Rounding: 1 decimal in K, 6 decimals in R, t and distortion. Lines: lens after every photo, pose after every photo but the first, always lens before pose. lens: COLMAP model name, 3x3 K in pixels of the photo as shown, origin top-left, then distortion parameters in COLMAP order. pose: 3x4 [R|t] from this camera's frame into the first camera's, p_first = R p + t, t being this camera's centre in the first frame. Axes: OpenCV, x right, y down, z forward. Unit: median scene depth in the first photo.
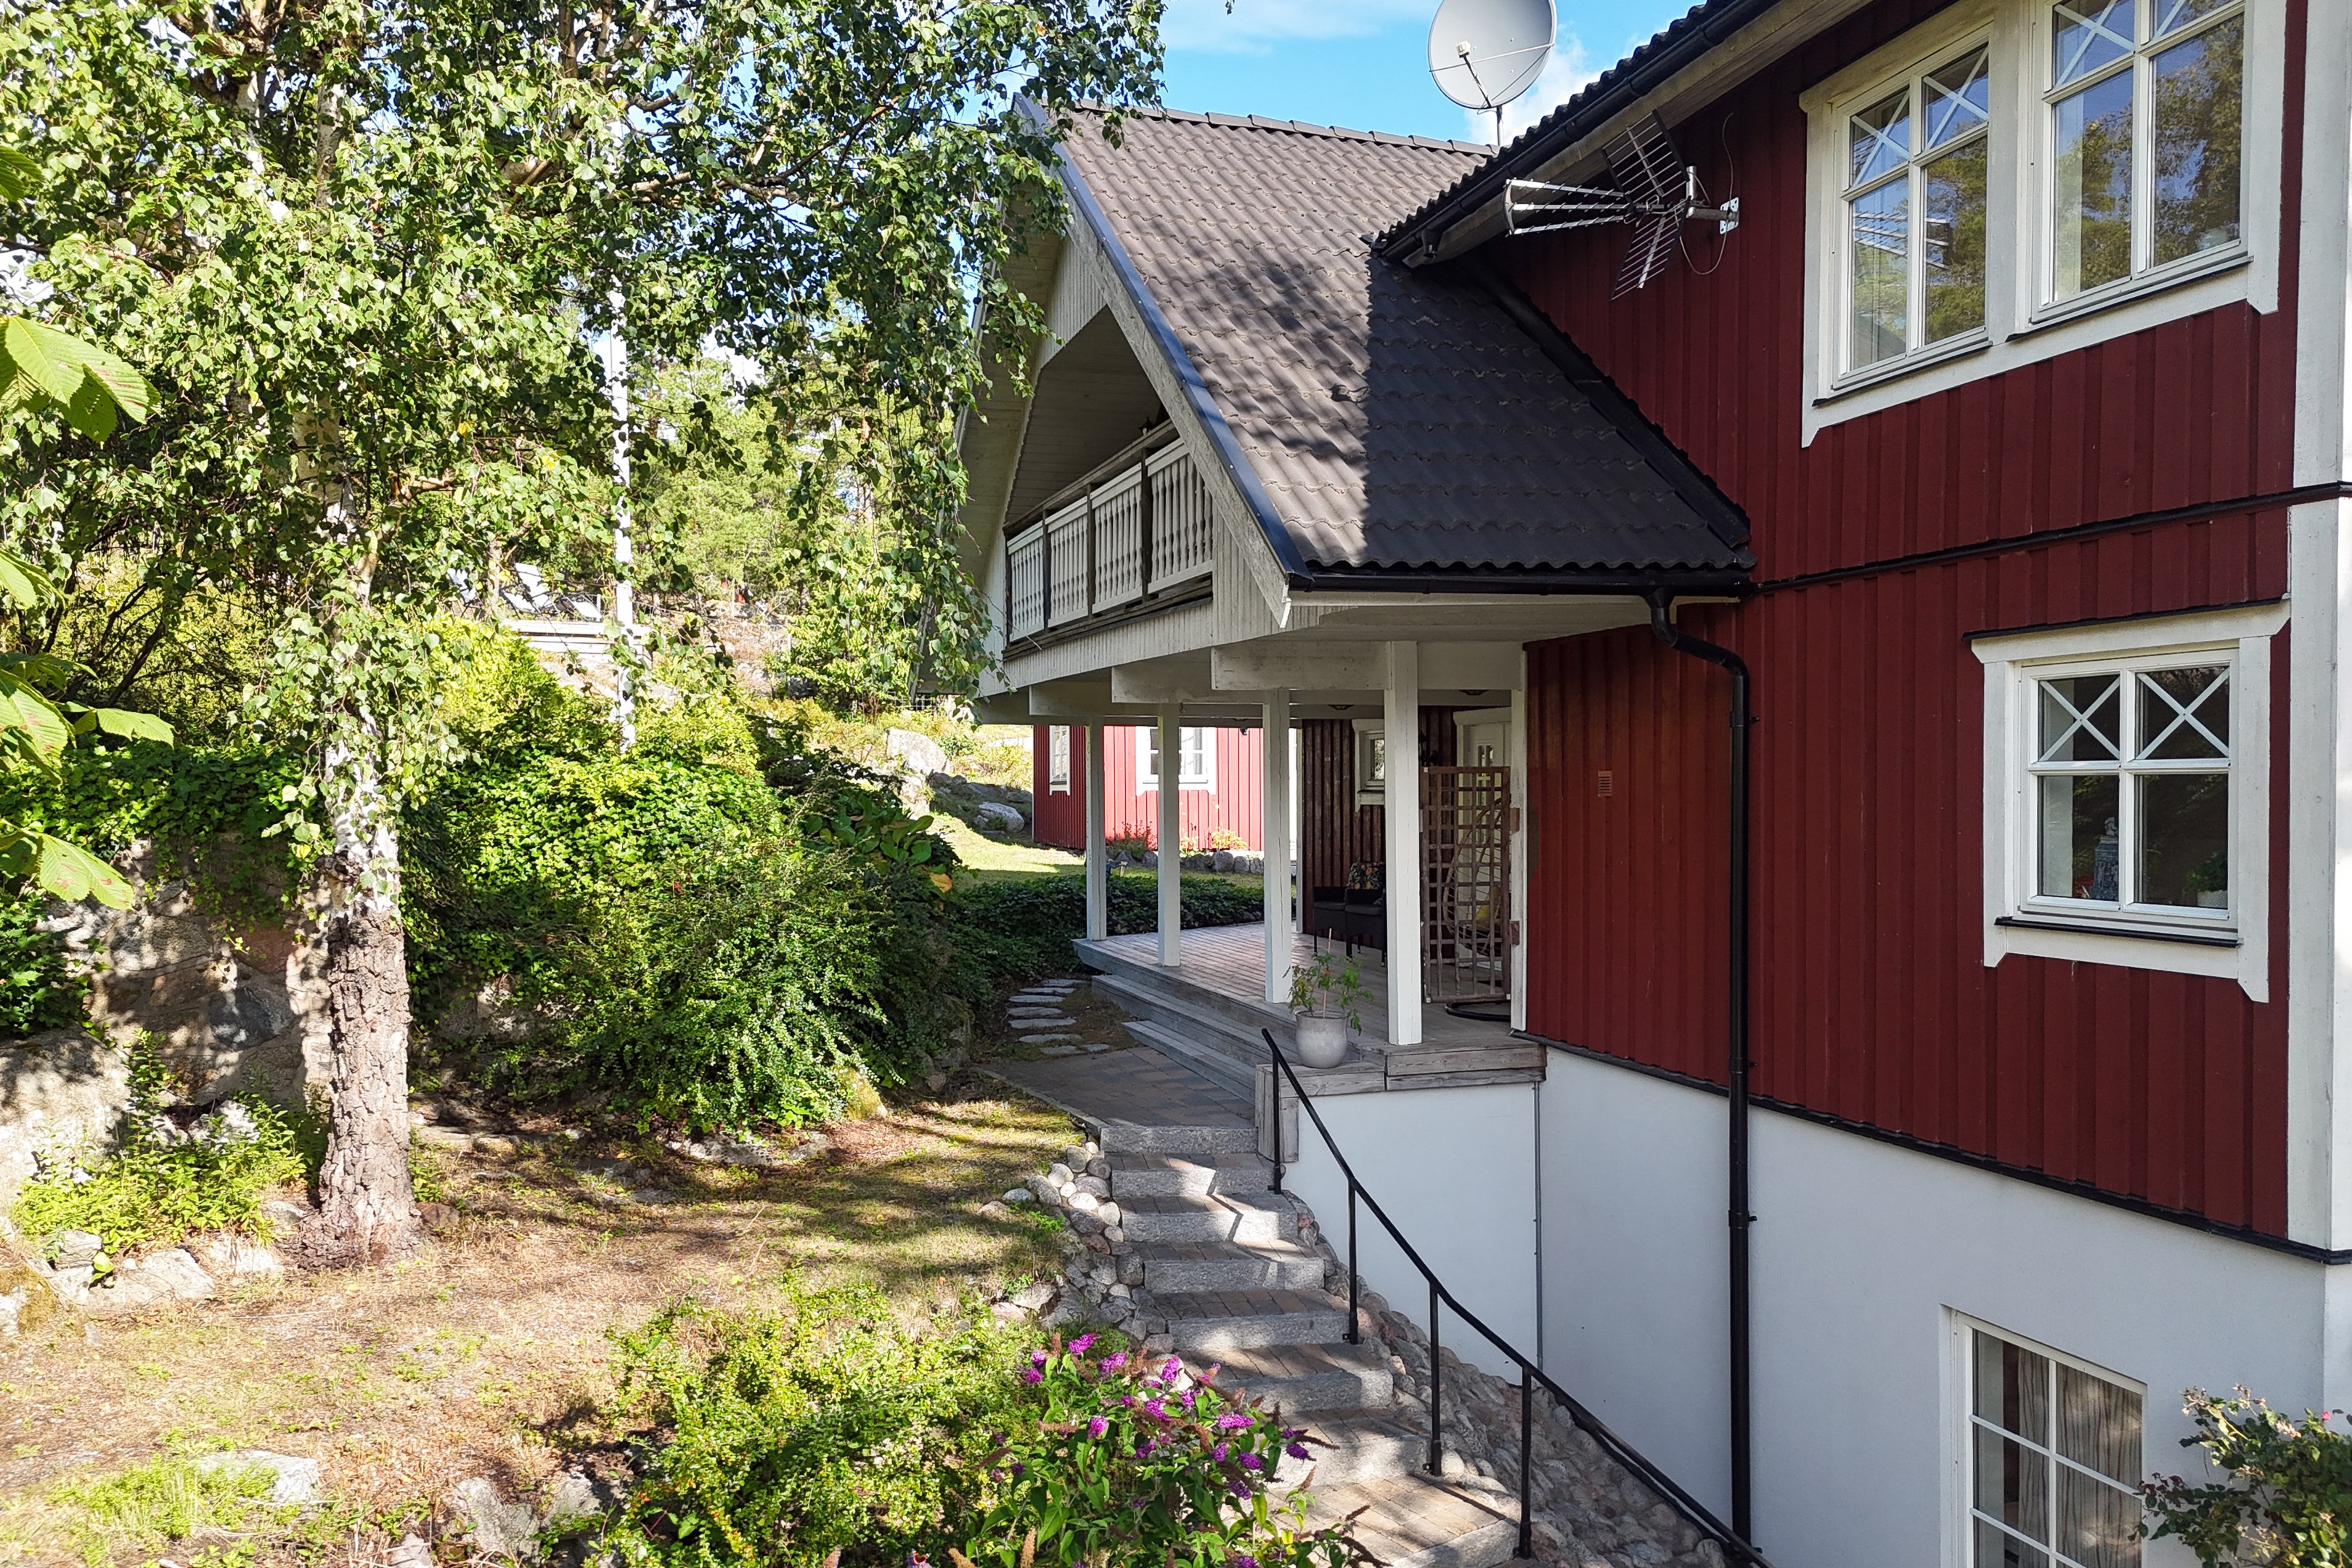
lens RADIAL K [[1743.1, 0, 1176.0], [0, 1743.1, 784.0], [0, 0, 1]] dist [0.000961, -0.000483]
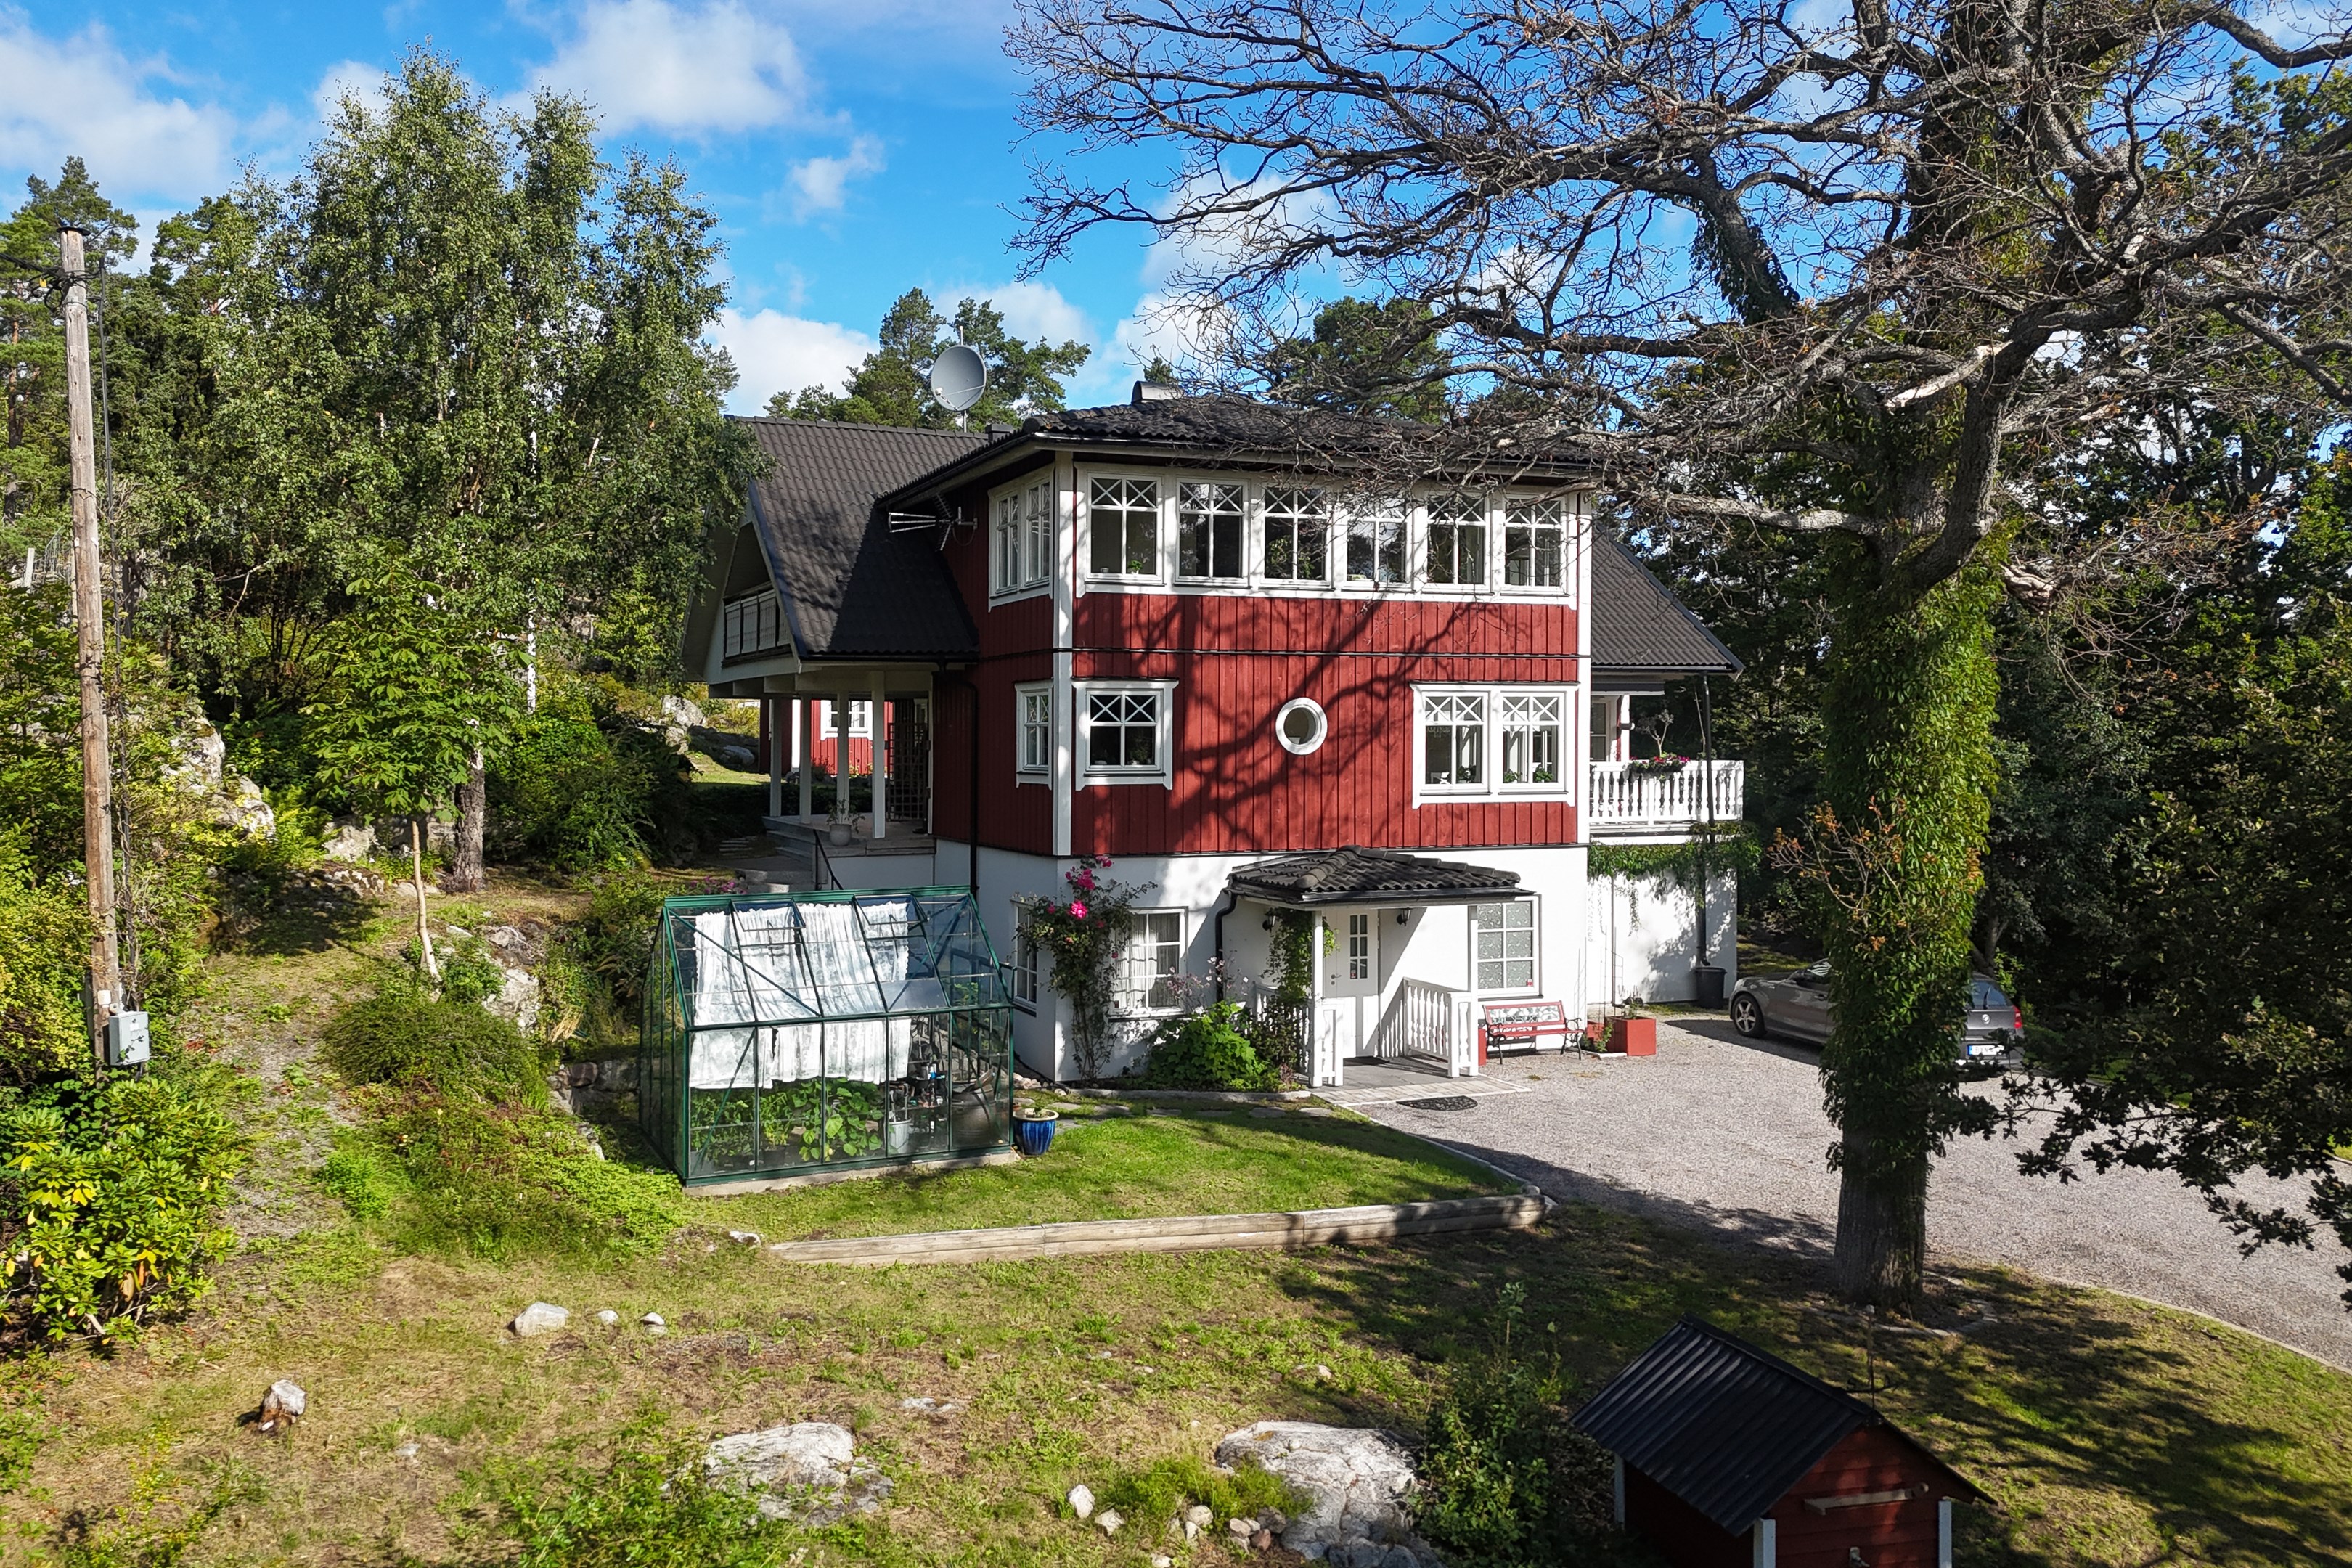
lens RADIAL K [[1639.4, 0, 1182.2], [0, 1639.4, 724.6], [0, 0, 1]] dist [0.002282, 0.000046]
pose [[0.990162, 0.005863, 0.139804, 0.144322], [-0.004566, 0.999944, -0.009591, 0.007794], [-0.139852, 0.008858, 0.990133, -0.822970]]
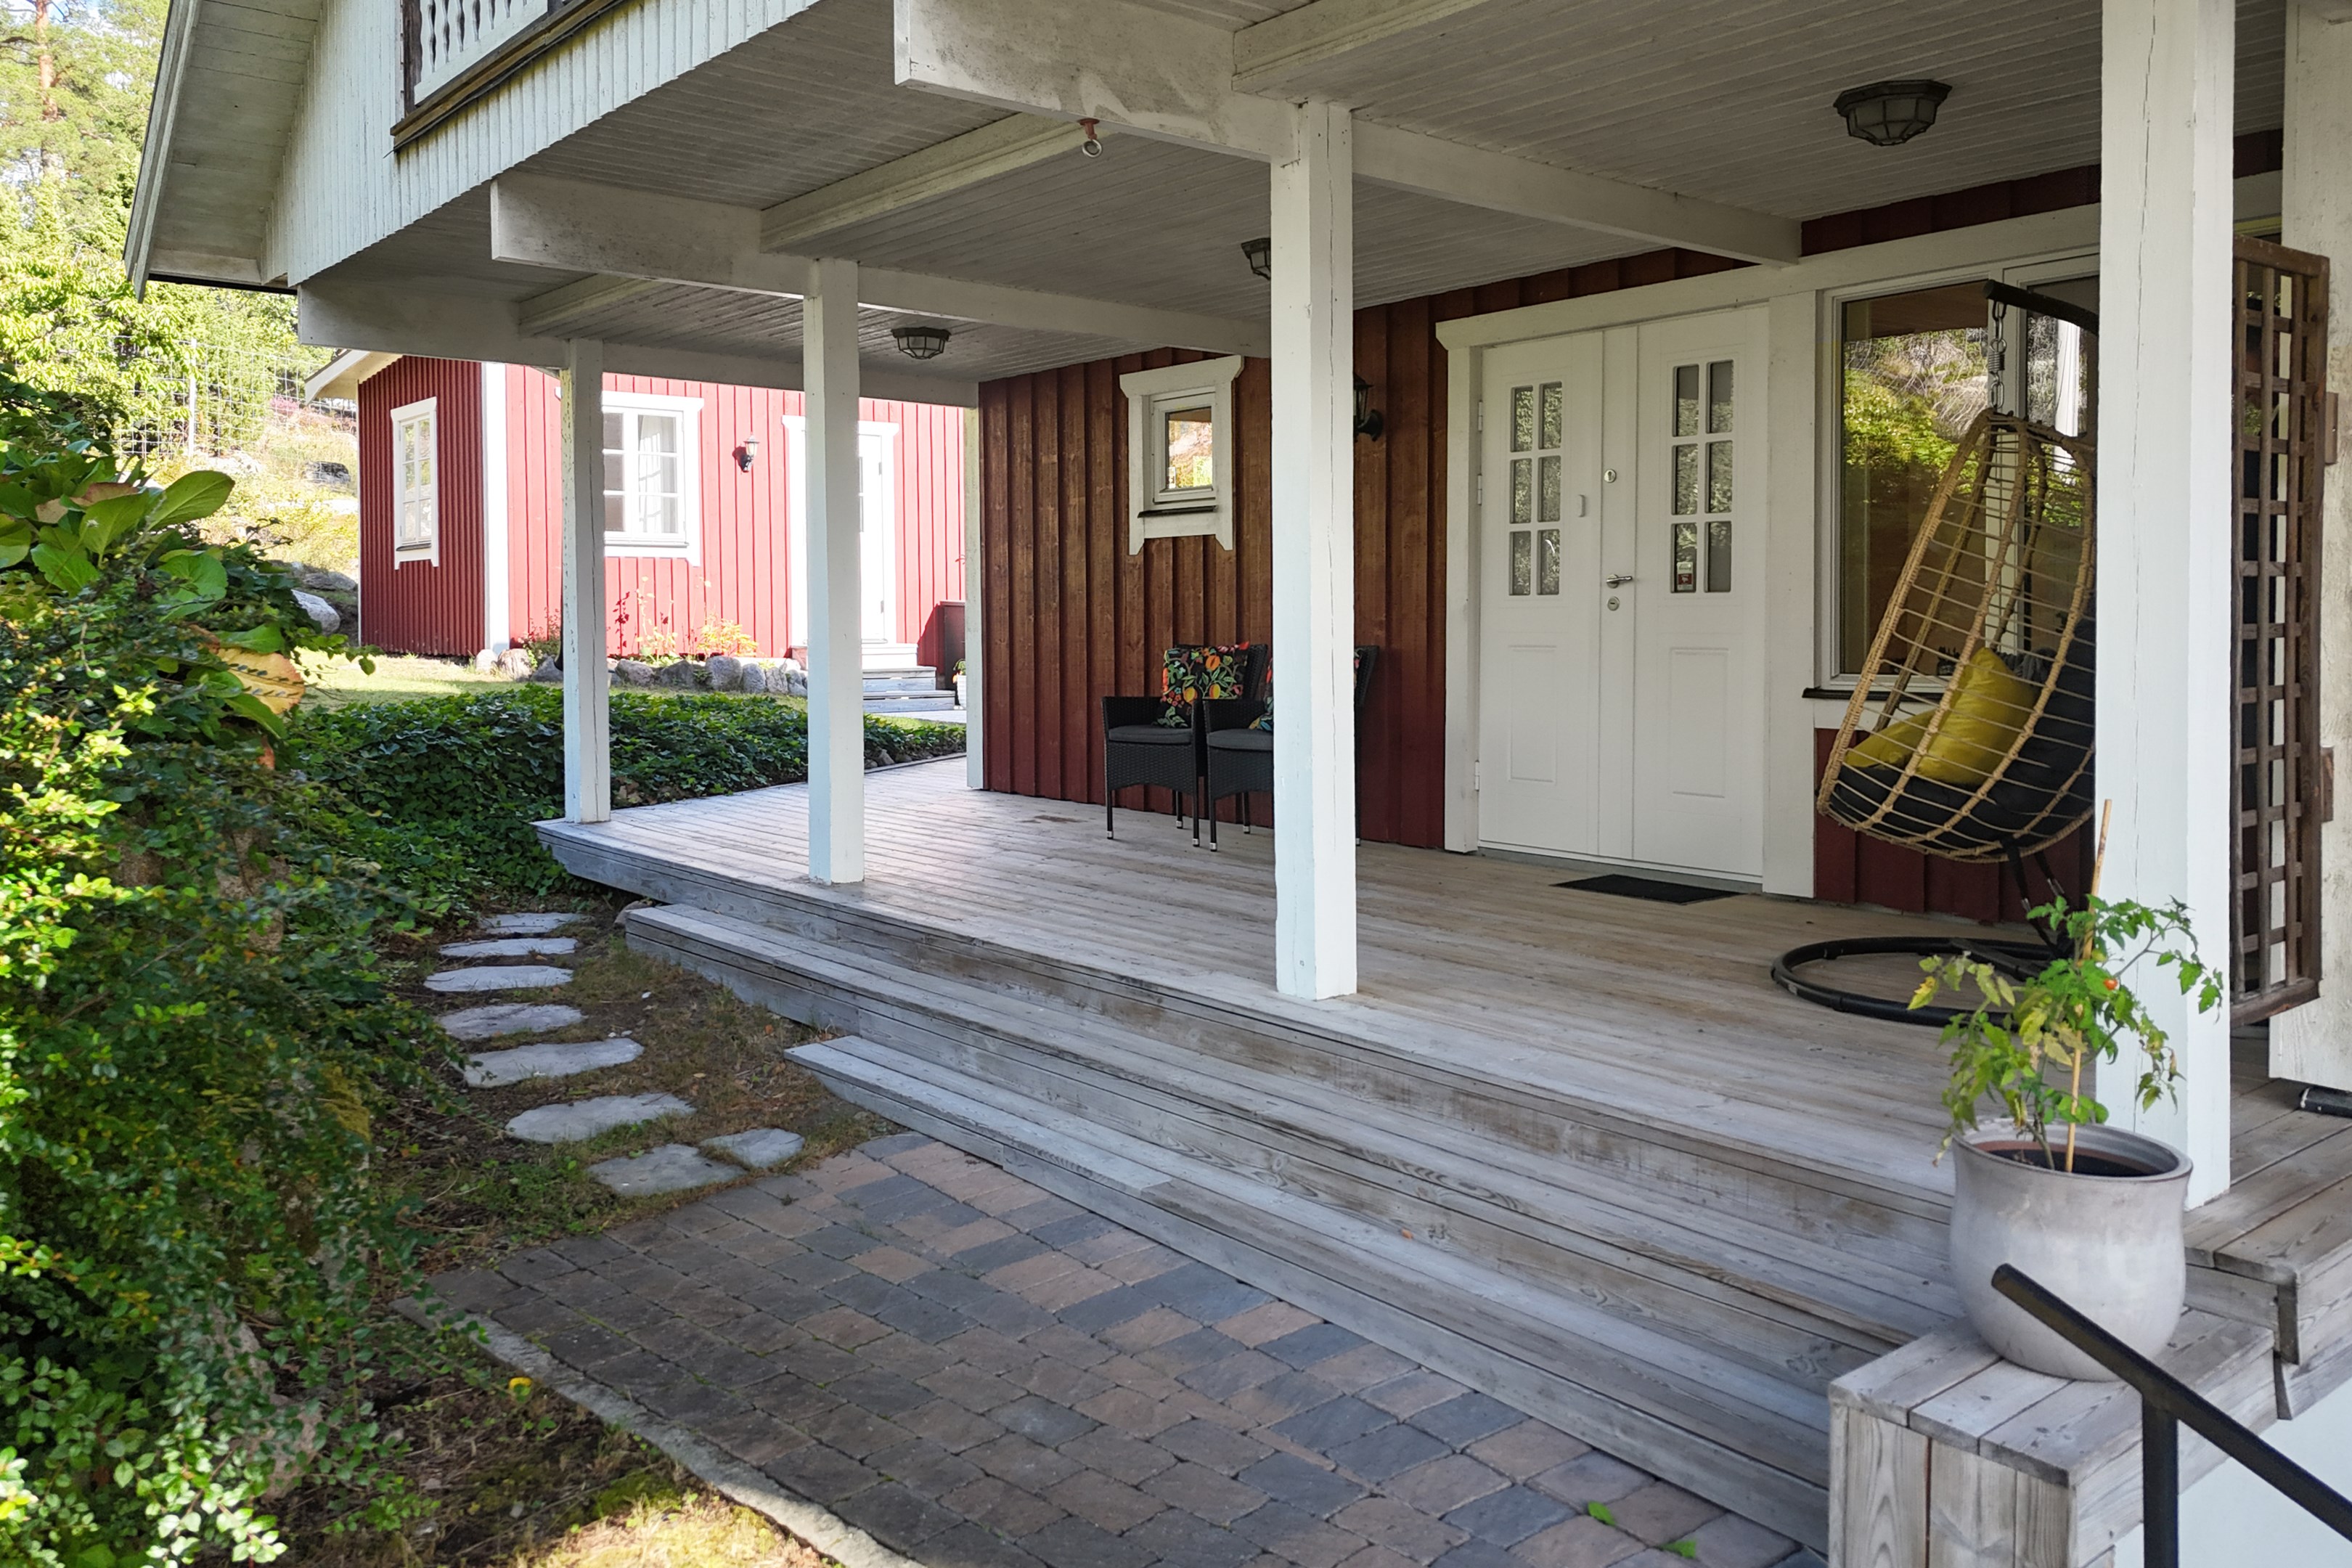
lens RADIAL K [[1743.1, 0, 1176.0], [0, 1743.1, 784.0], [0, 0, 1]] dist [0.000961, -0.000483]
pose [[0.924184, -0.034246, 0.380408, -0.091016], [-0.000976, 0.995757, 0.092013, 0.040030], [-0.381946, -0.085408, 0.920230, 0.566088]]
